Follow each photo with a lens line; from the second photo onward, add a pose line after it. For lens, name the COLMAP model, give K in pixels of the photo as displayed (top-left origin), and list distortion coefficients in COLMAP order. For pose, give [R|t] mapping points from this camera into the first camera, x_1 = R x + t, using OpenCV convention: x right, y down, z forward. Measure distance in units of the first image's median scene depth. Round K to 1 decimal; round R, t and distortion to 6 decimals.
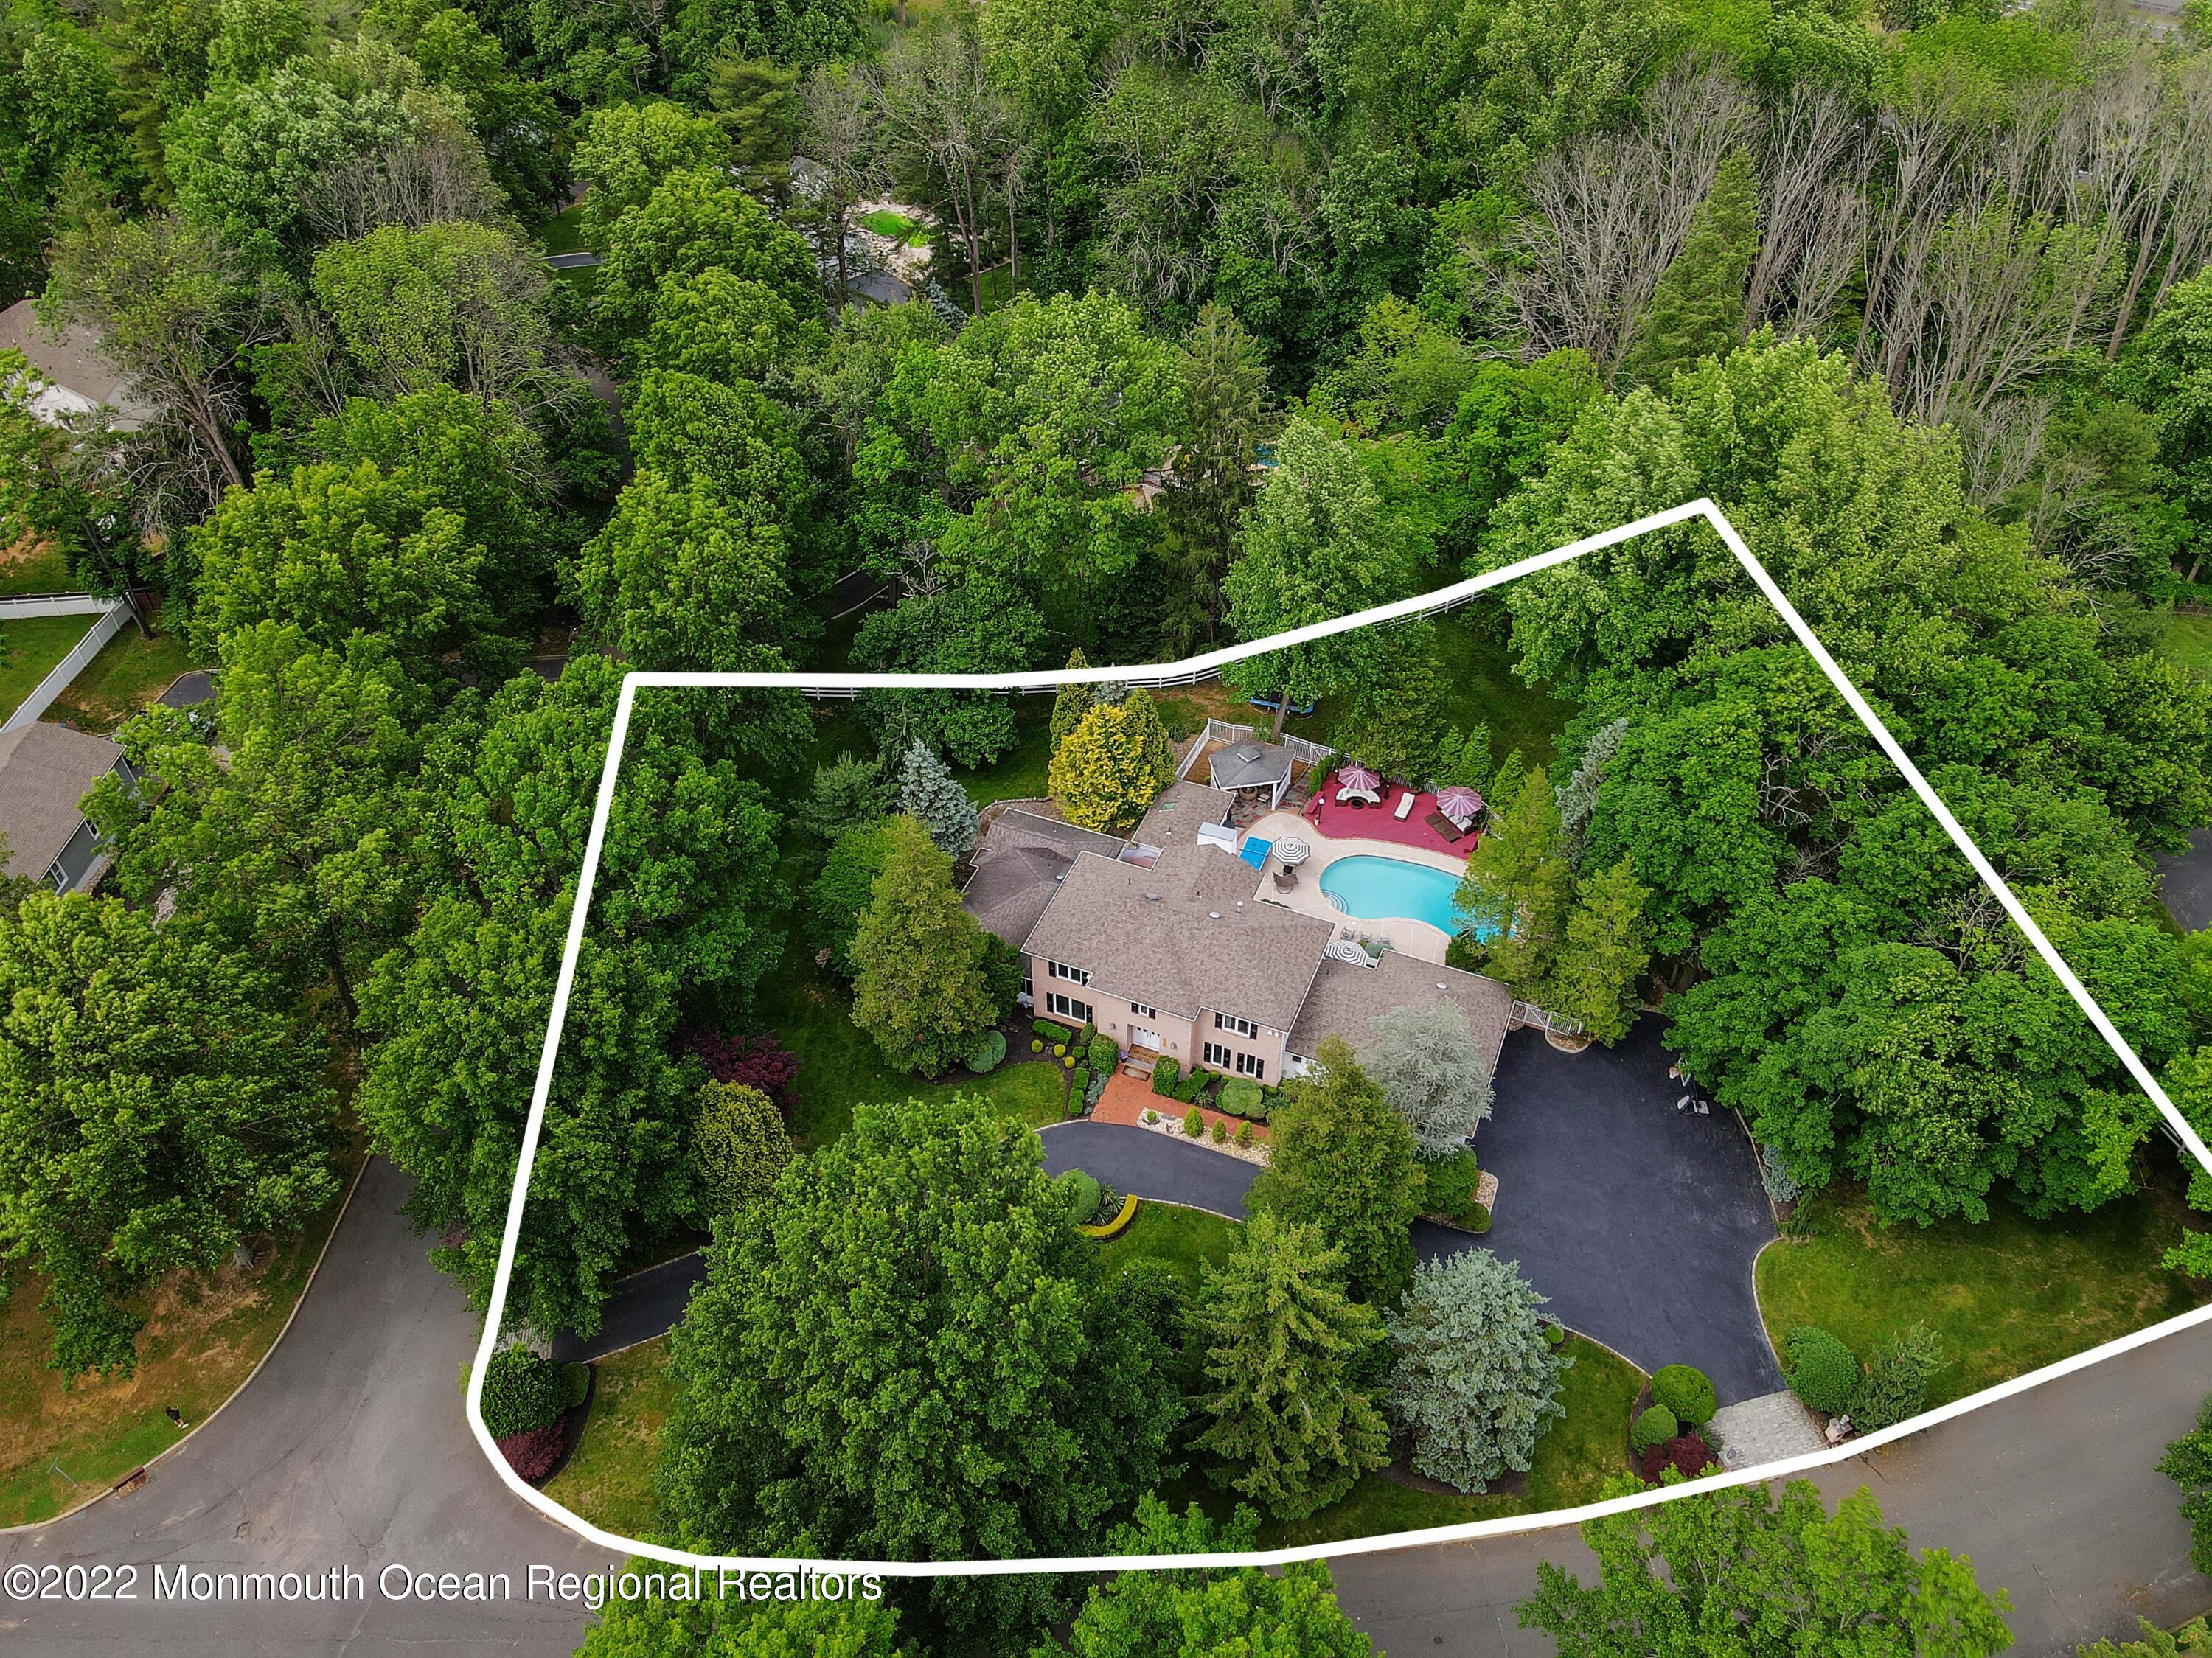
lens RADIAL K [[1653.5, 0, 1104.4], [0, 1653.5, 828.2], [0, 0, 1]] dist [-0.012559, -0.001220]
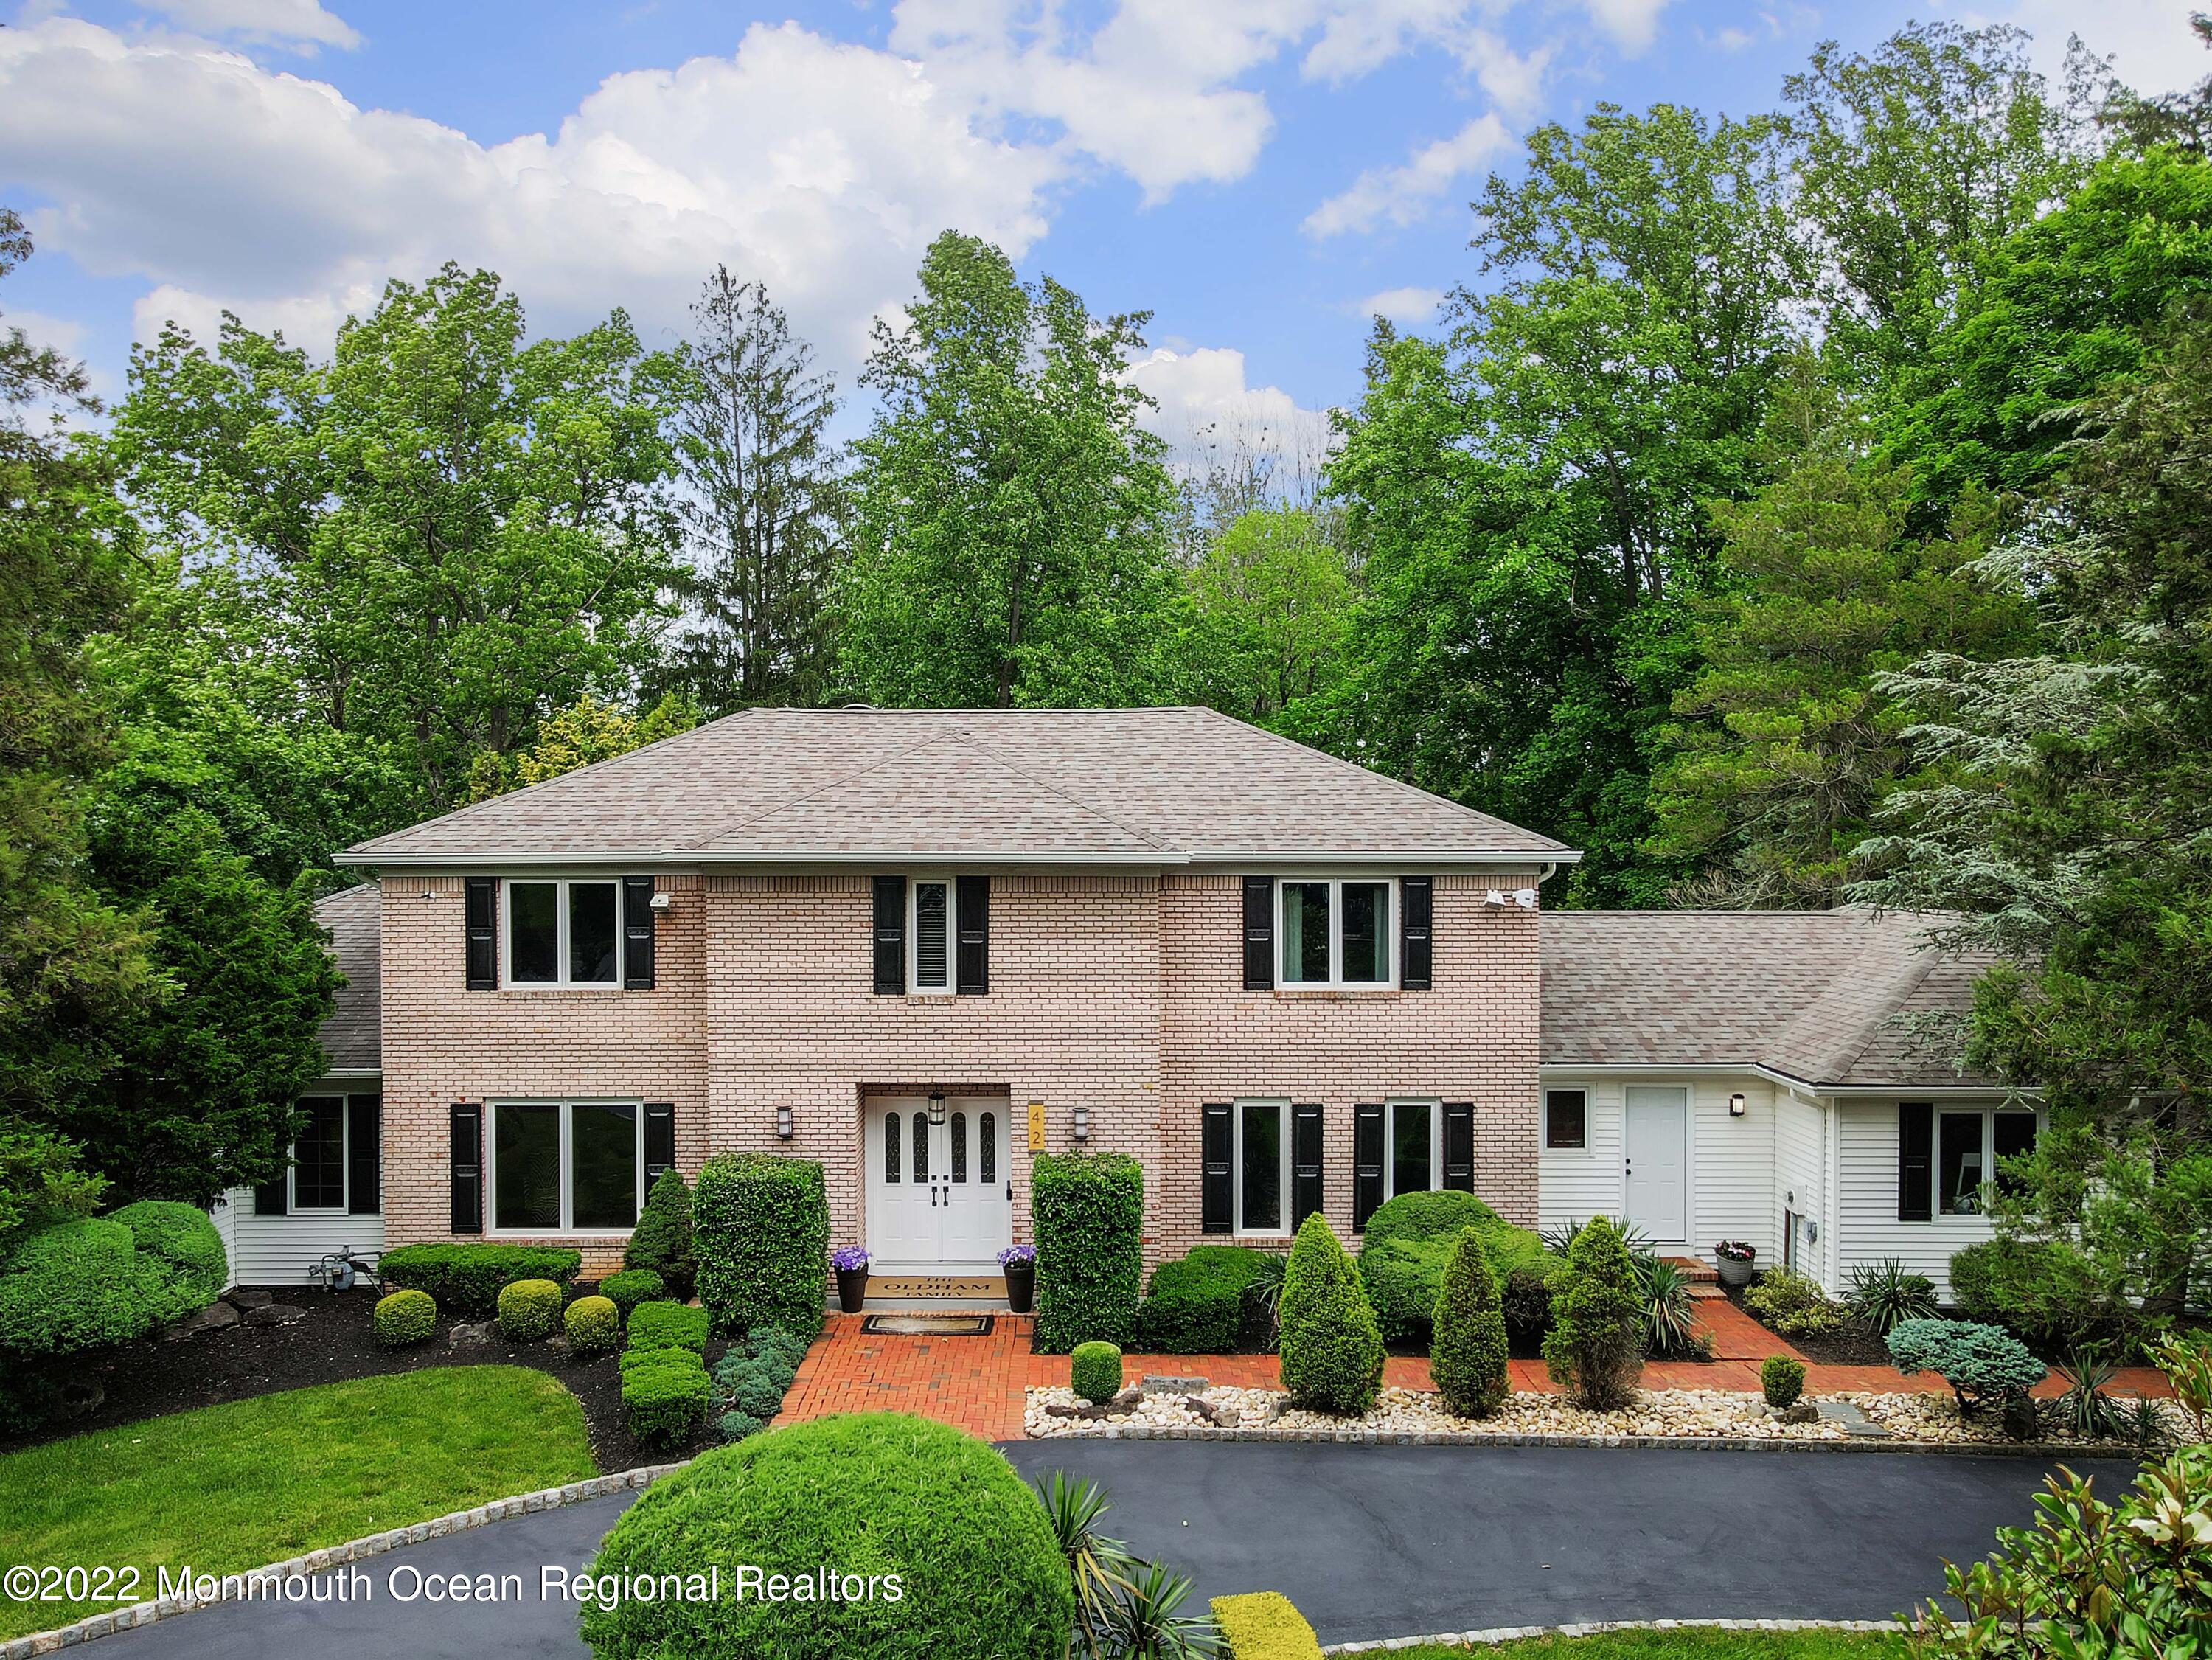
lens RADIAL K [[1653.8, 0, 1096.3], [0, 1653.8, 827.9], [0, 0, 1]] dist [-0.012559, -0.001220]
pose [[0.923984, -0.004536, 0.382404, -0.041317], [0.263260, 0.732838, -0.627409, 0.244756], [-0.277394, 0.680388, 0.678325, 0.830834]]
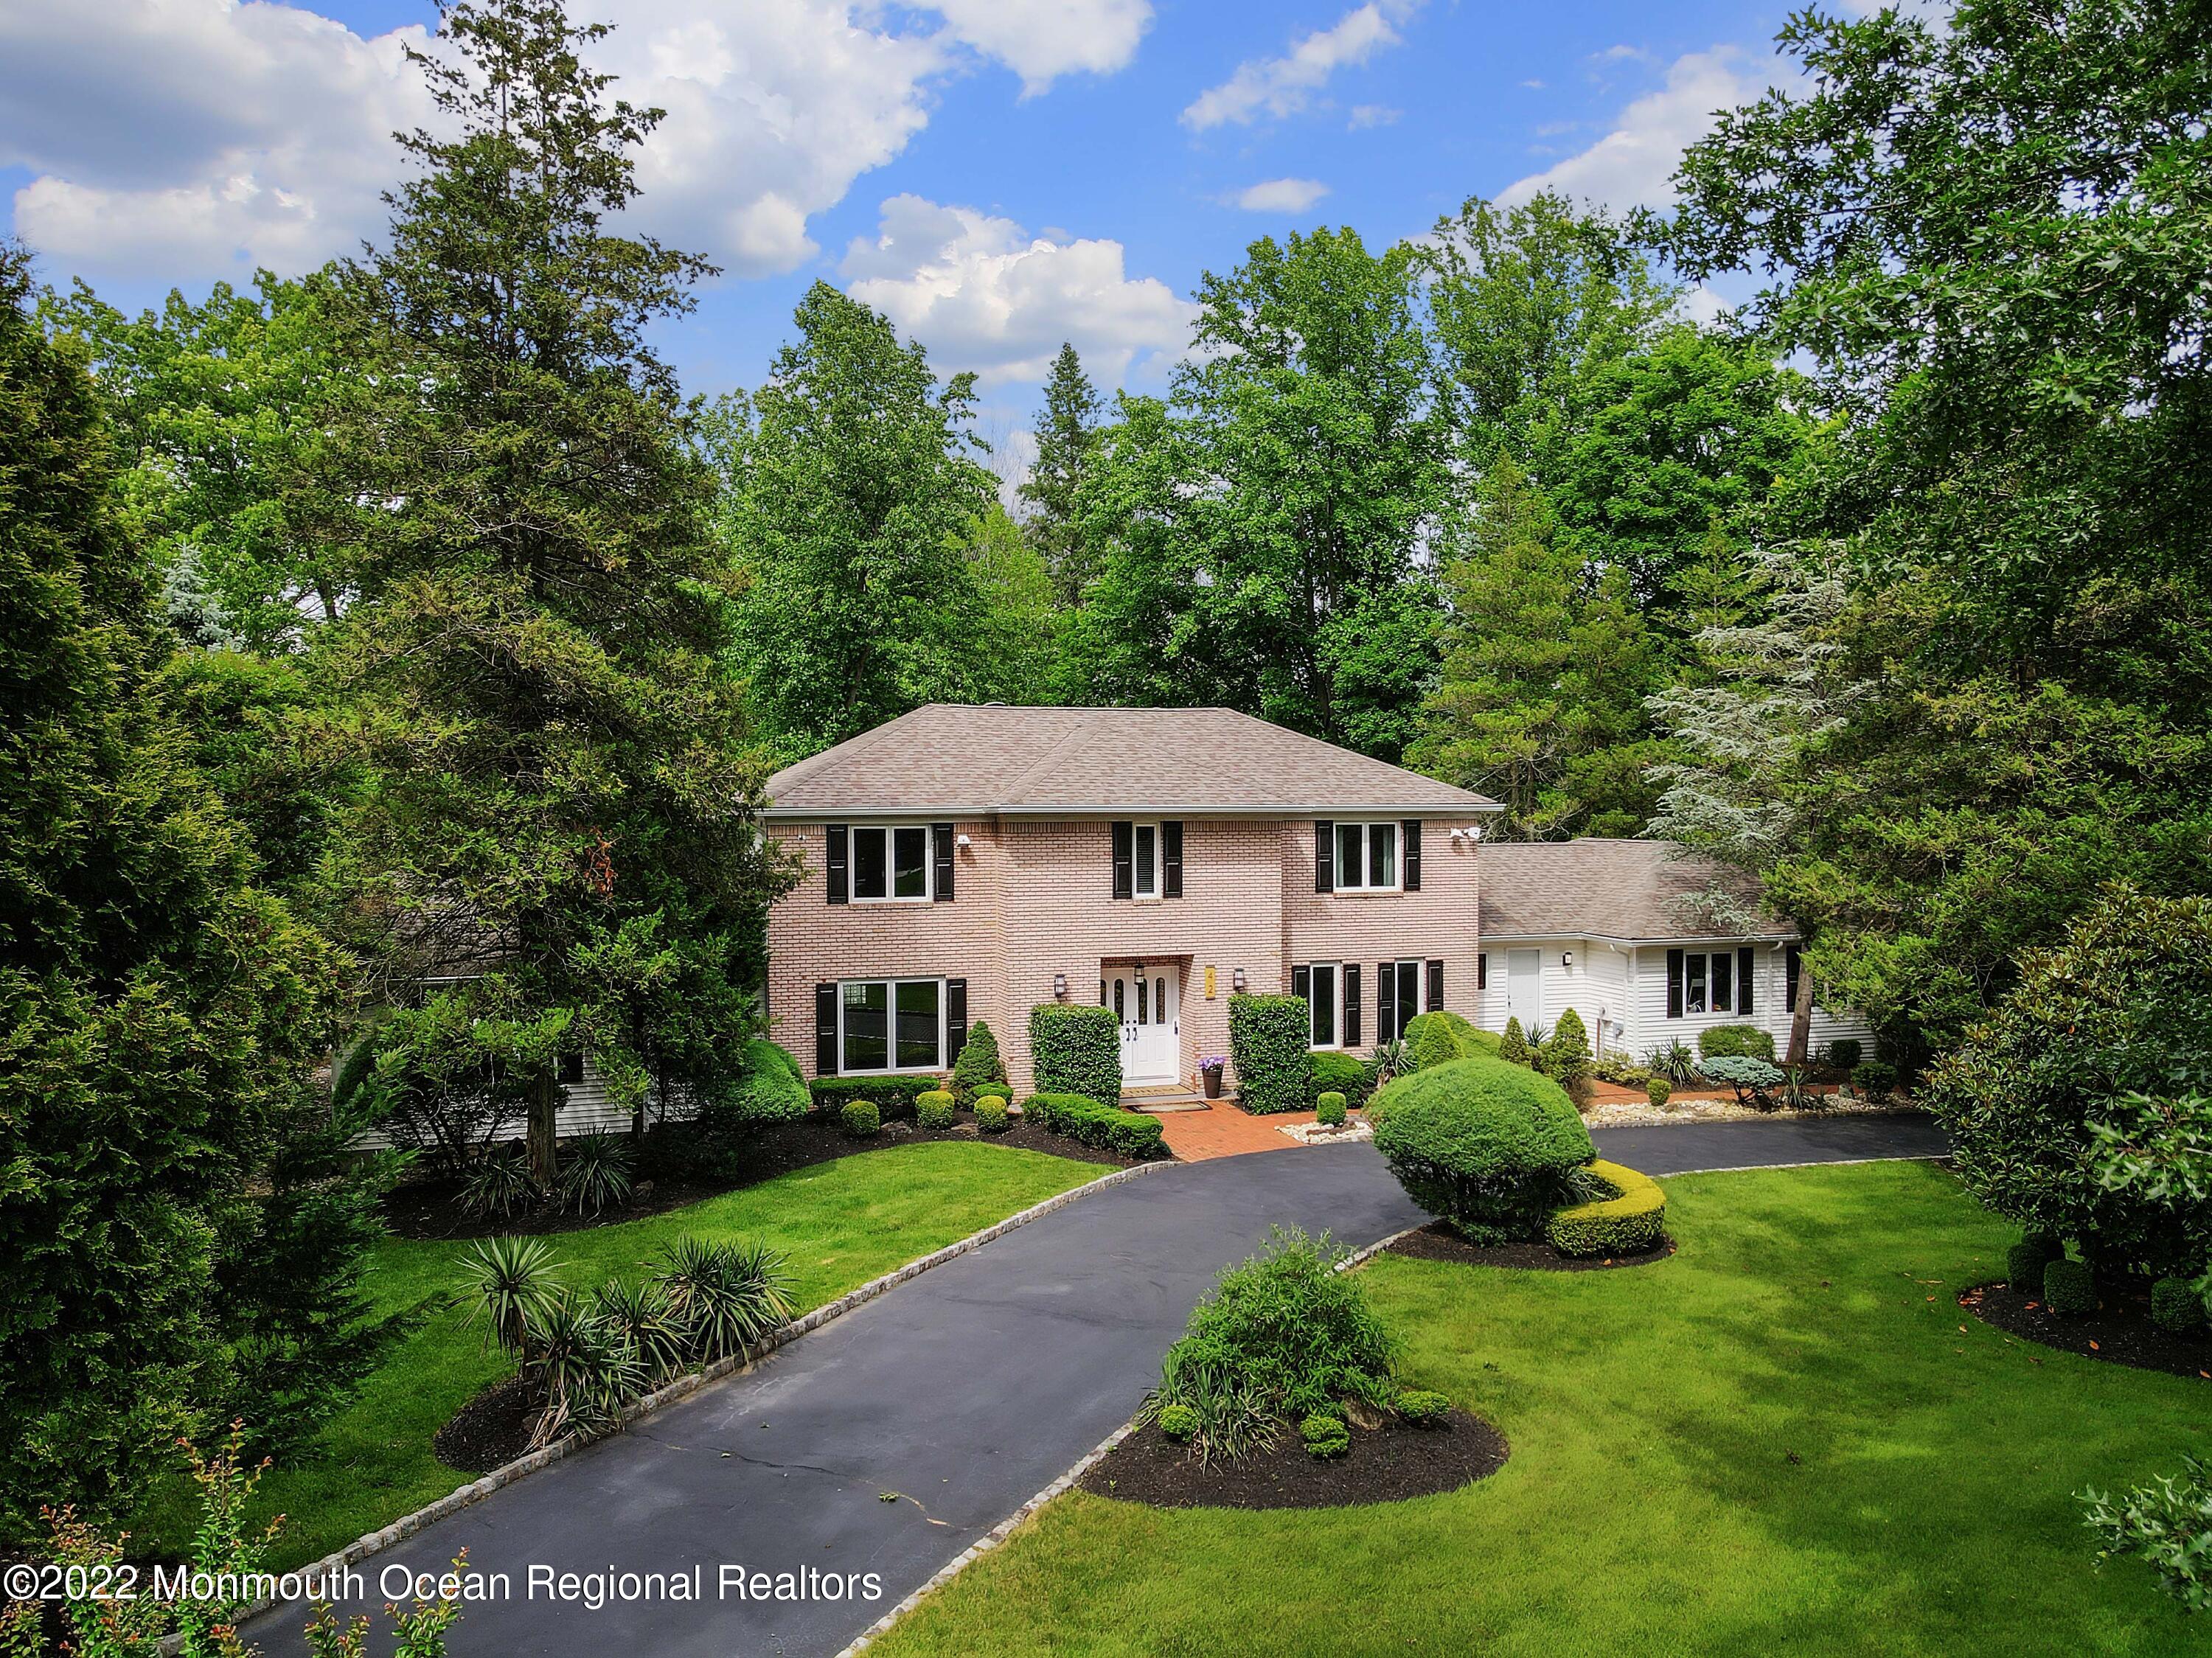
lens RADIAL K [[1653.5, 0, 1120.7], [0, 1653.5, 835.8], [0, 0, 1]] dist [-0.012559, -0.001220]
pose [[0.736942, -0.021161, 0.675625, -0.214457], [0.460387, 0.747554, -0.478756, 0.267475], [-0.494935, 0.663864, 0.560646, 0.805199]]
